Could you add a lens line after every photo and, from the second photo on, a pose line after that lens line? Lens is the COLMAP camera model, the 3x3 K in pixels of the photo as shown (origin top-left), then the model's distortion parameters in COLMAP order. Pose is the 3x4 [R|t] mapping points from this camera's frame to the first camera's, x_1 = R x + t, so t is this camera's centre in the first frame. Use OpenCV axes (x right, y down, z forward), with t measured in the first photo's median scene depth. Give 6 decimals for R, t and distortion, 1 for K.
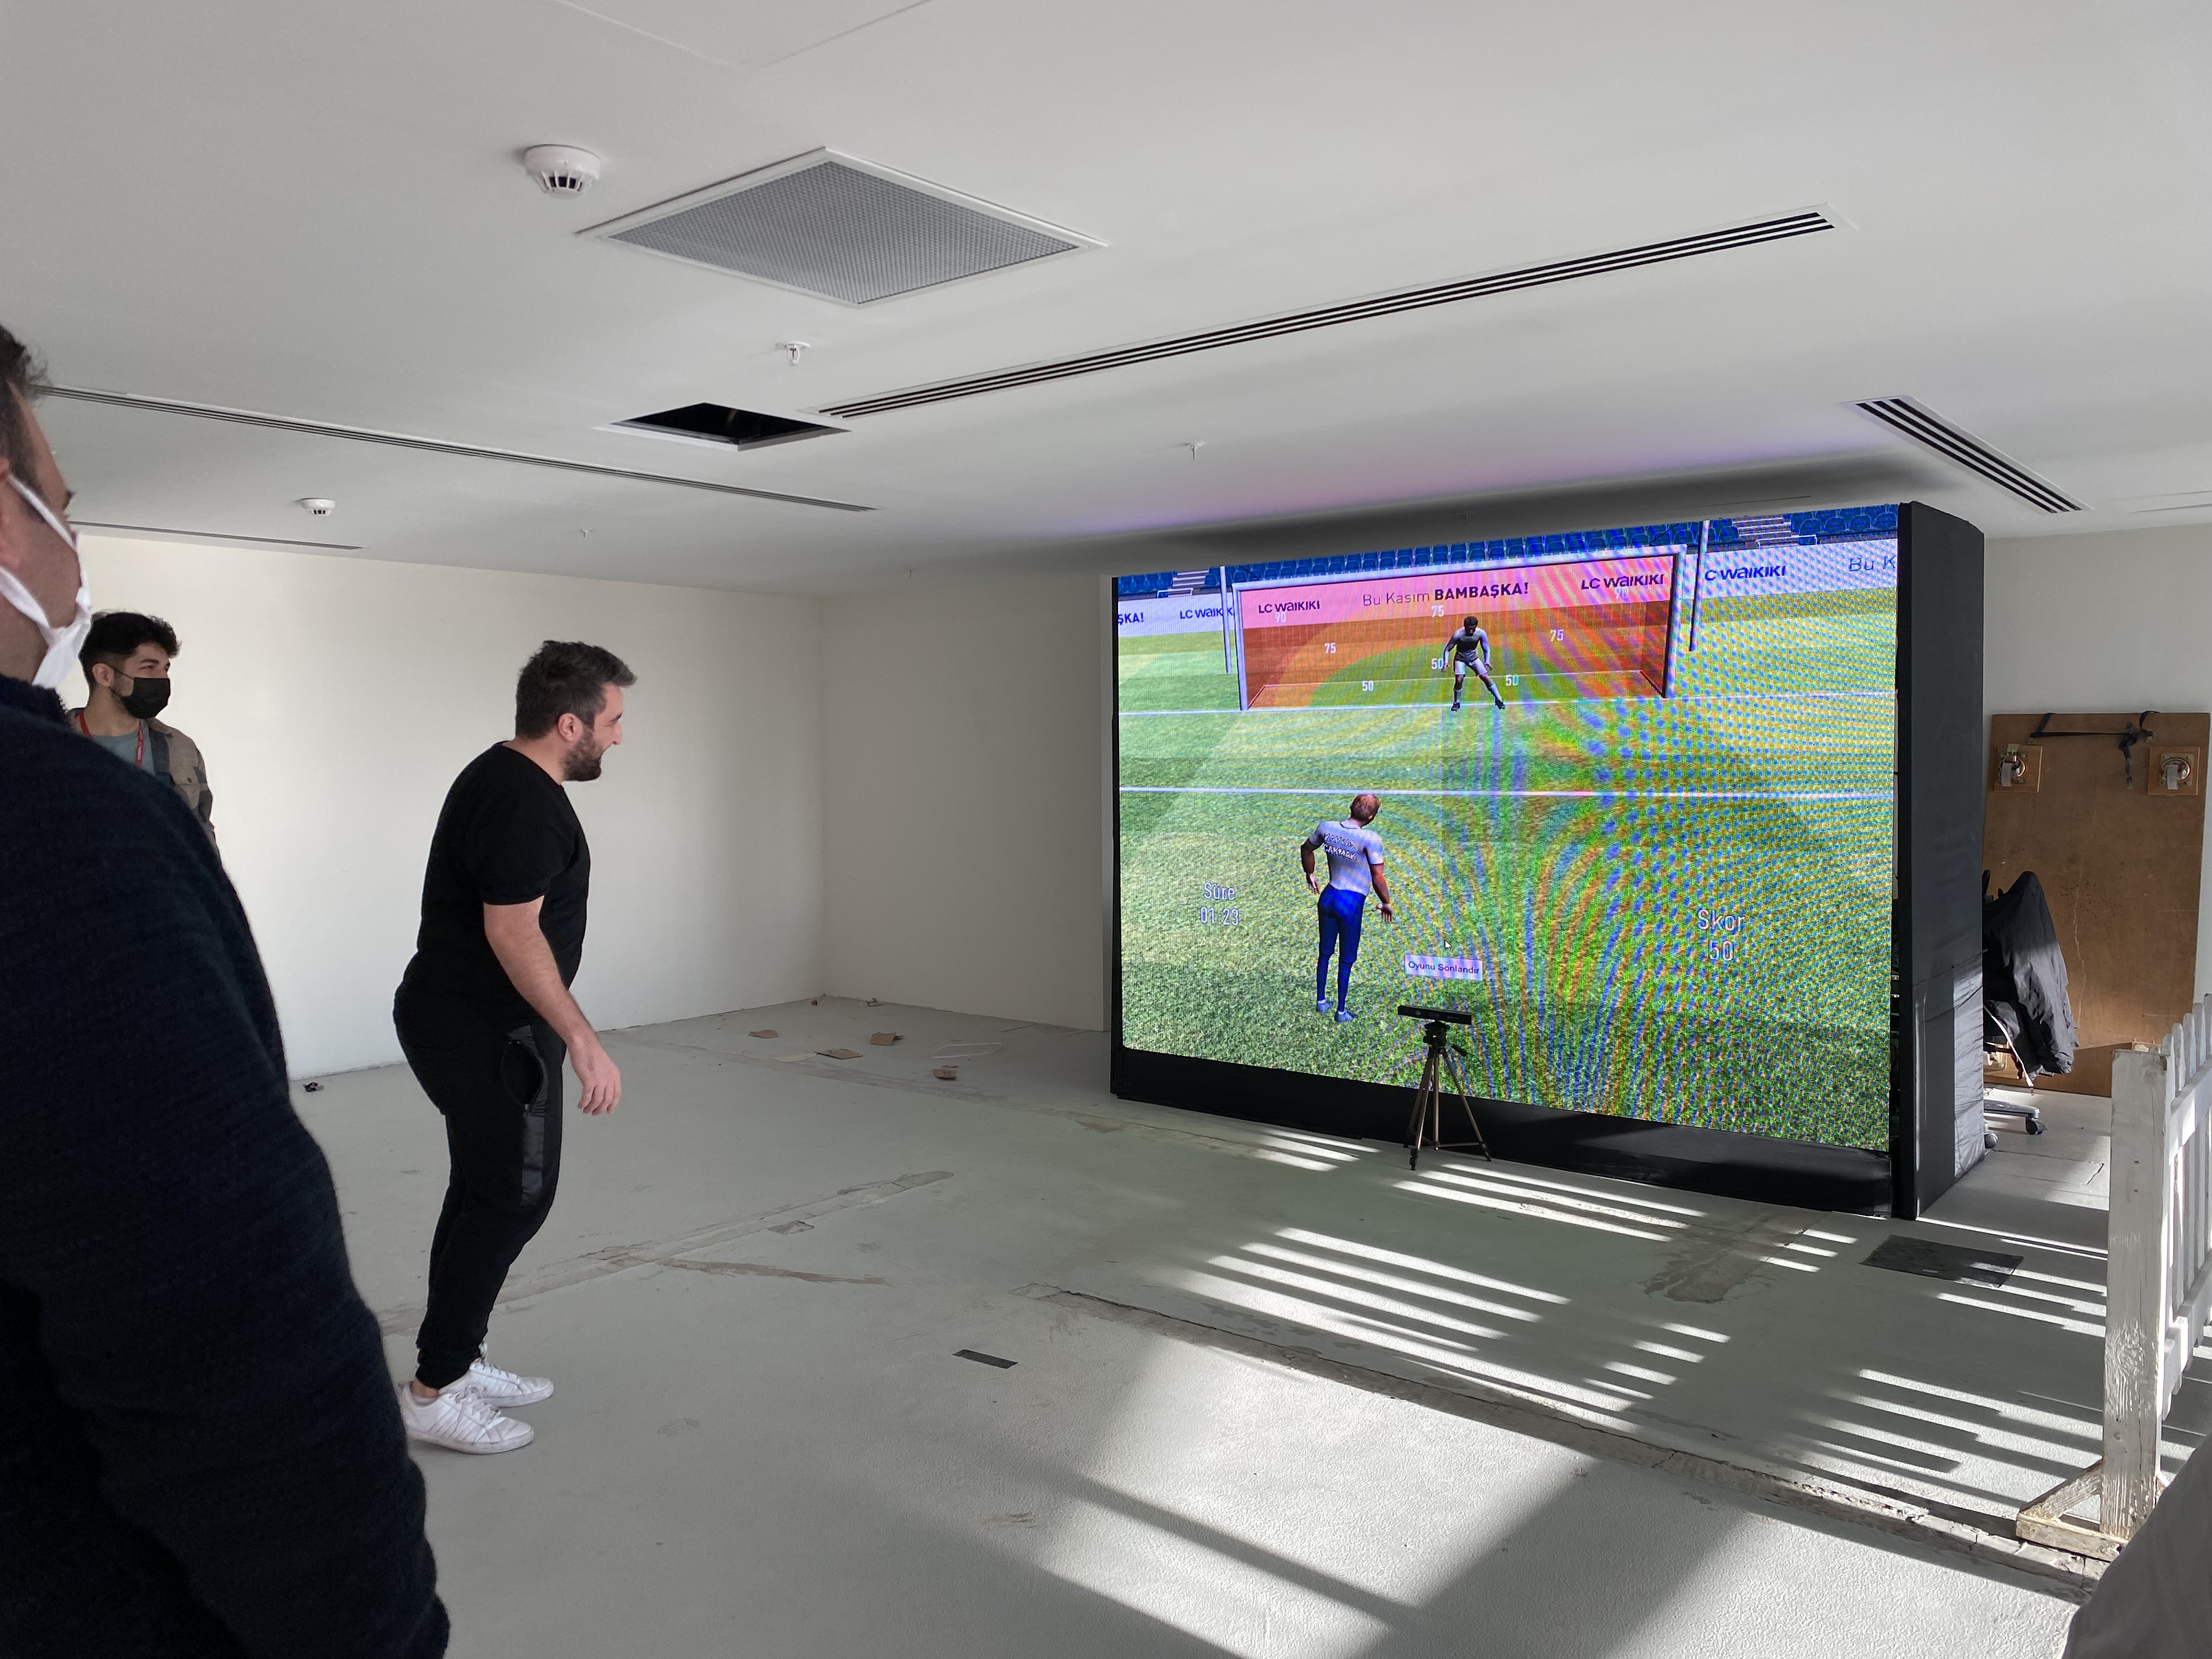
lens RADIAL K [[1645.7, 0, 1090.6], [0, 1645.7, 809.5], [0, 0, 1]] dist [0.005789, -0.006278]
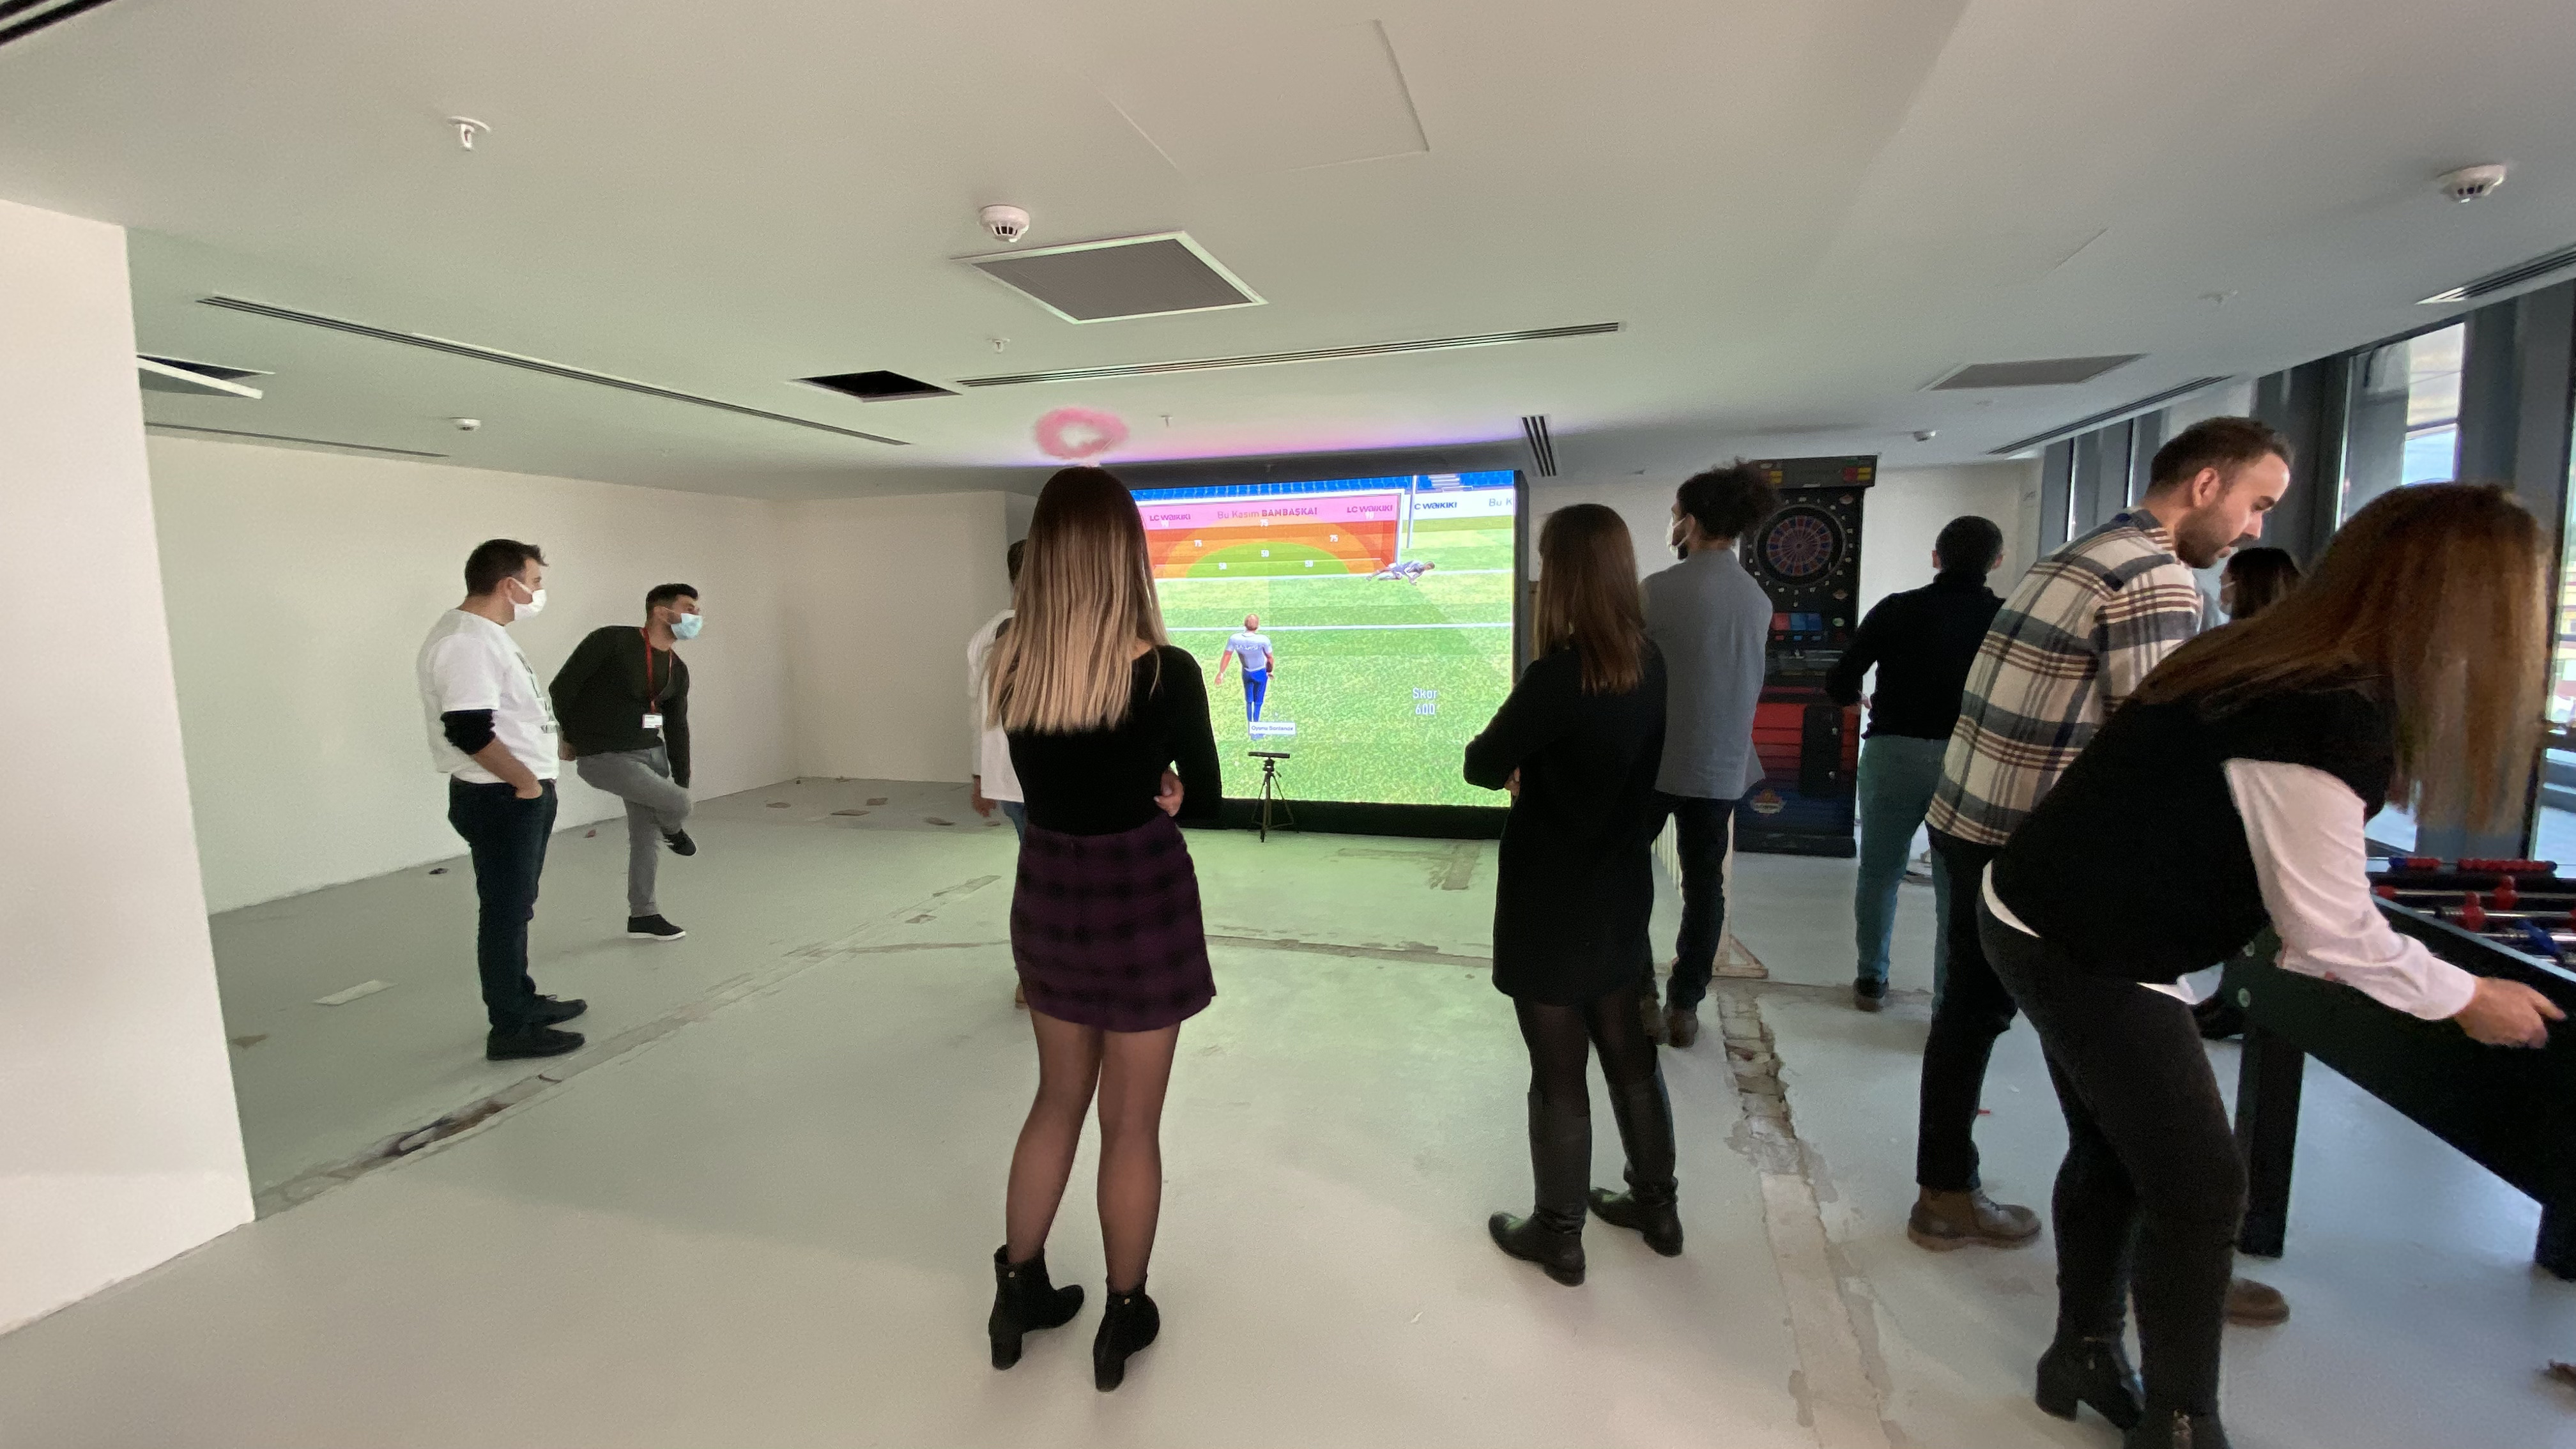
lens RADIAL K [[1005.9, 0, 1300.3], [0, 1005.9, 707.6], [0, 0, 1]] dist [-0.000106, -0.000260]
pose [[0.921822, -0.050887, 0.384259, -0.167114], [0.025921, 0.997219, 0.069878, 0.000110], [-0.386746, -0.054455, 0.920577, 0.006401]]
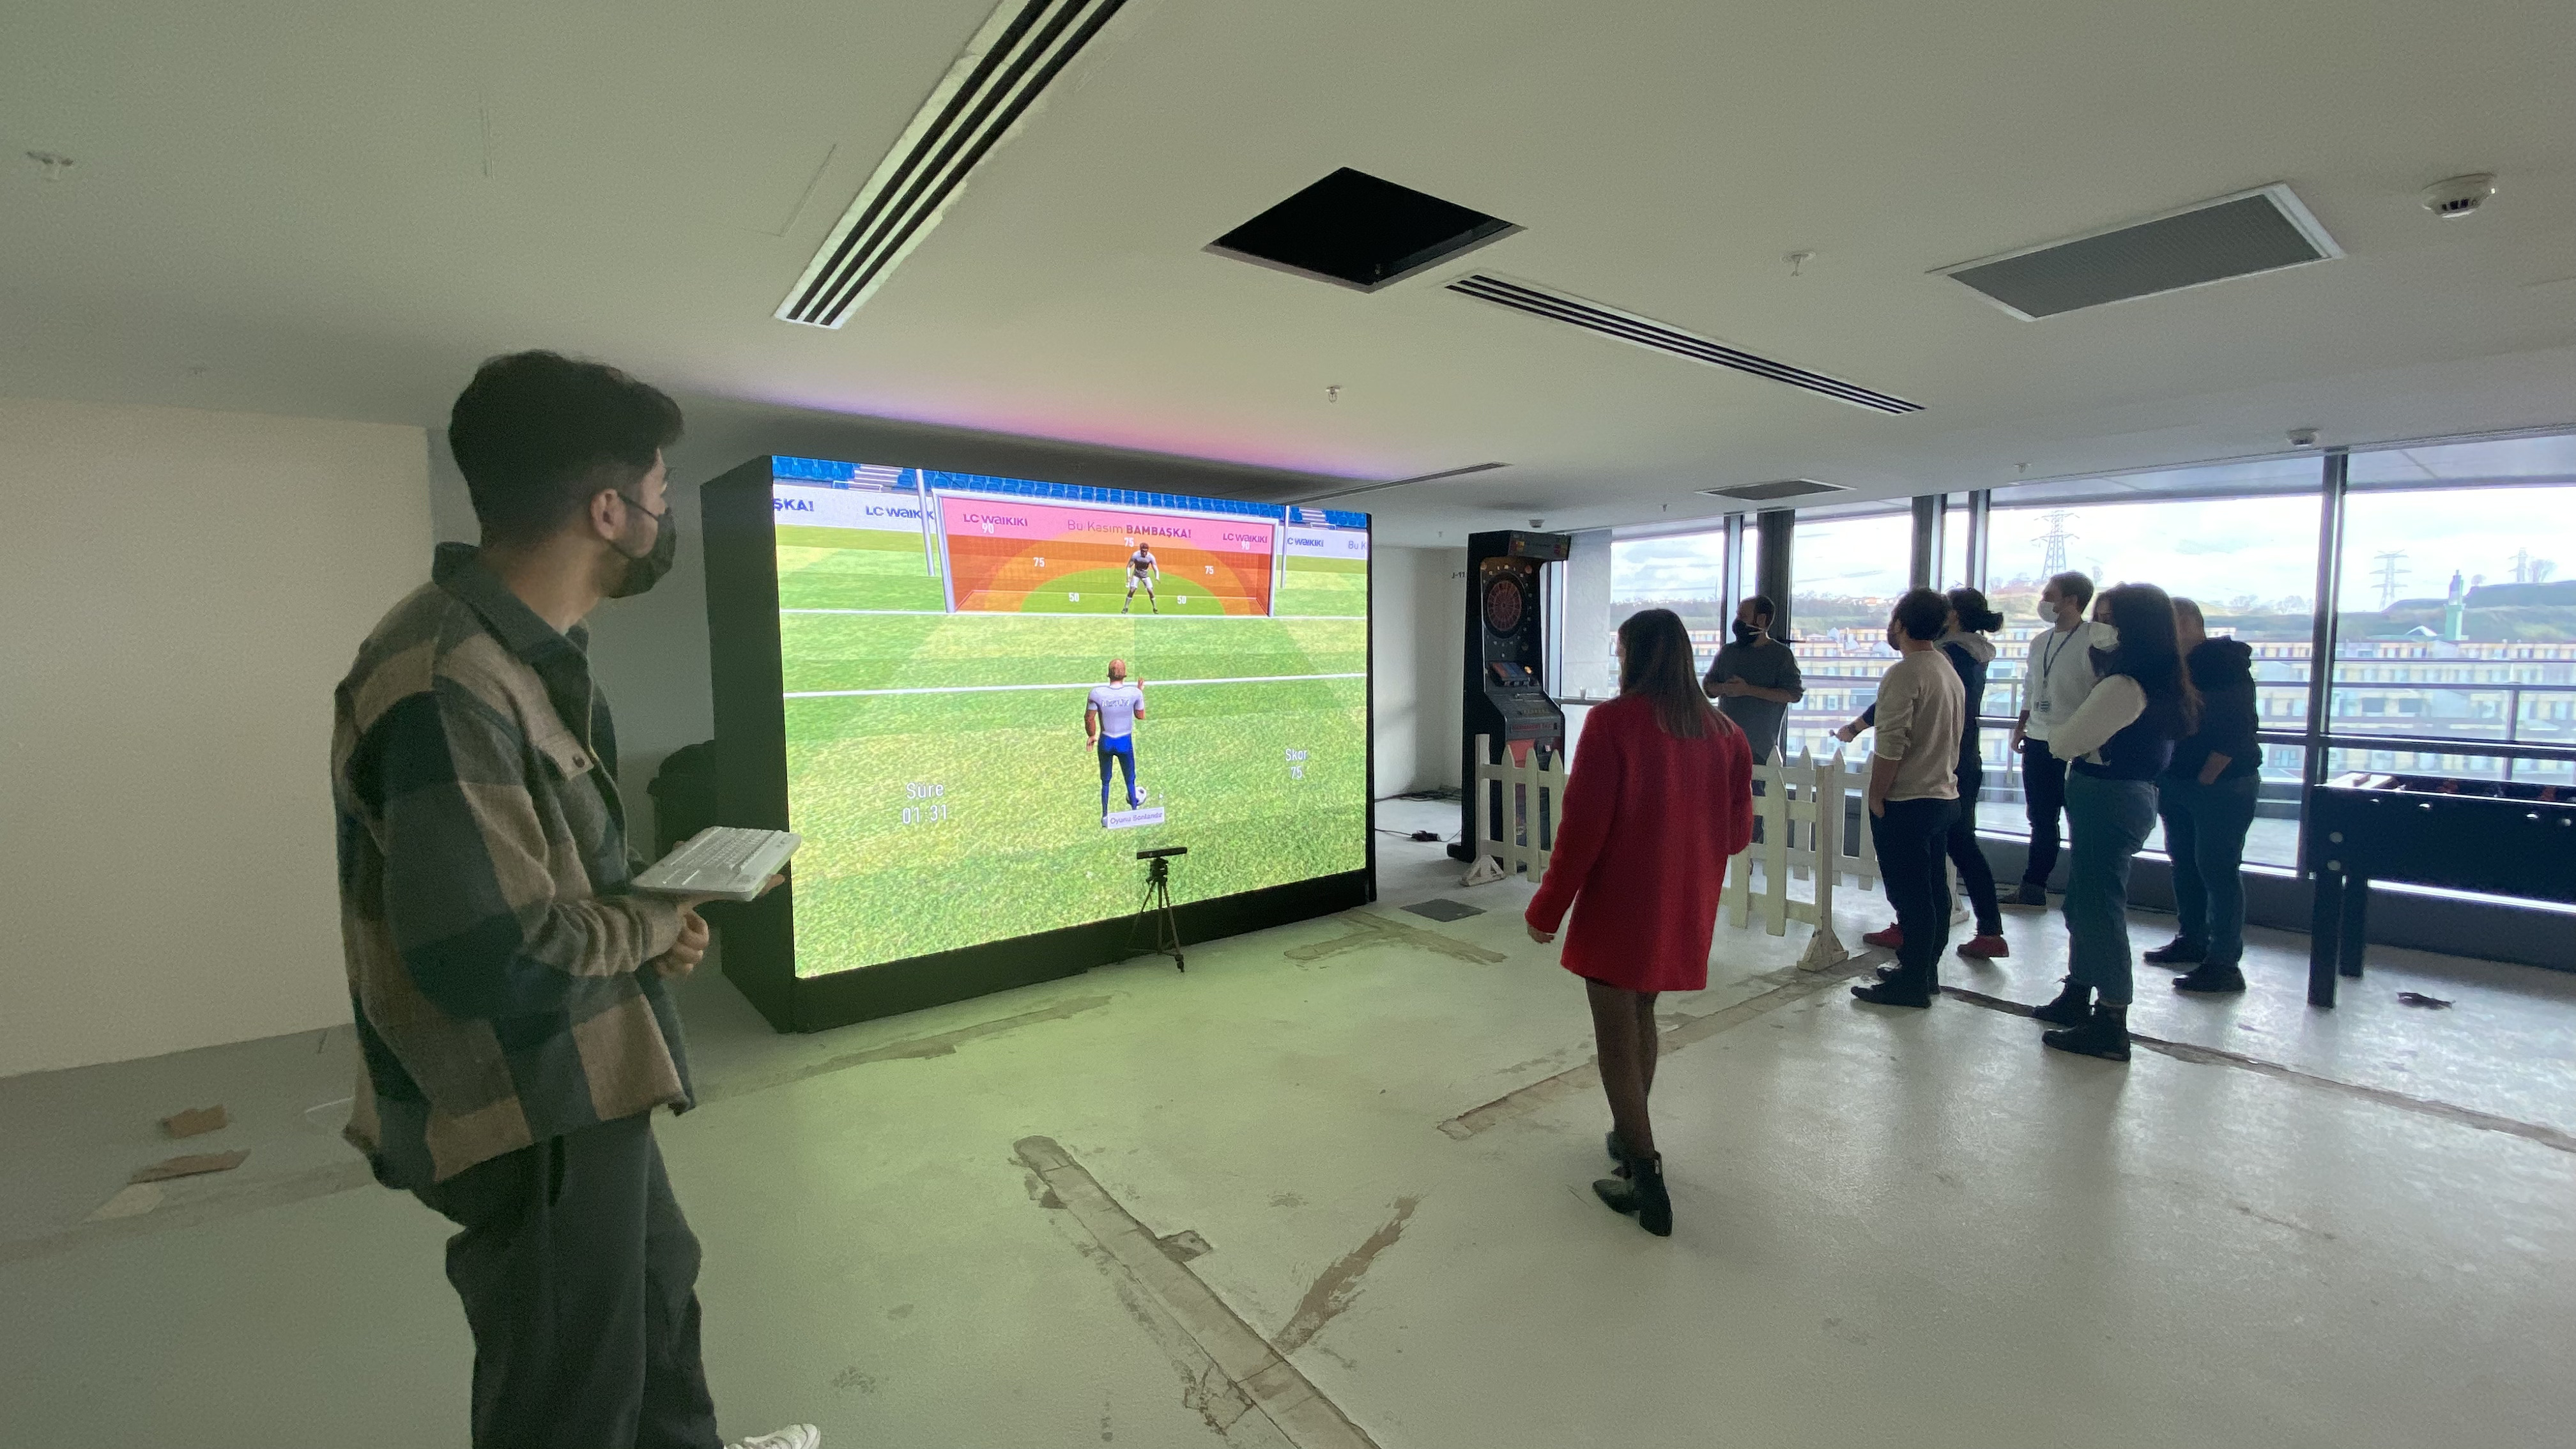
lens RADIAL K [[1005.9, 0, 1324.4], [0, 1005.9, 715.3], [0, 0, 1]] dist [-0.000106, -0.000260]
pose [[0.205307, -0.067986, 0.976333, -0.524400], [0.036257, 0.997428, 0.061831, -0.028567], [-0.978026, 0.022704, 0.207244, 0.689879]]
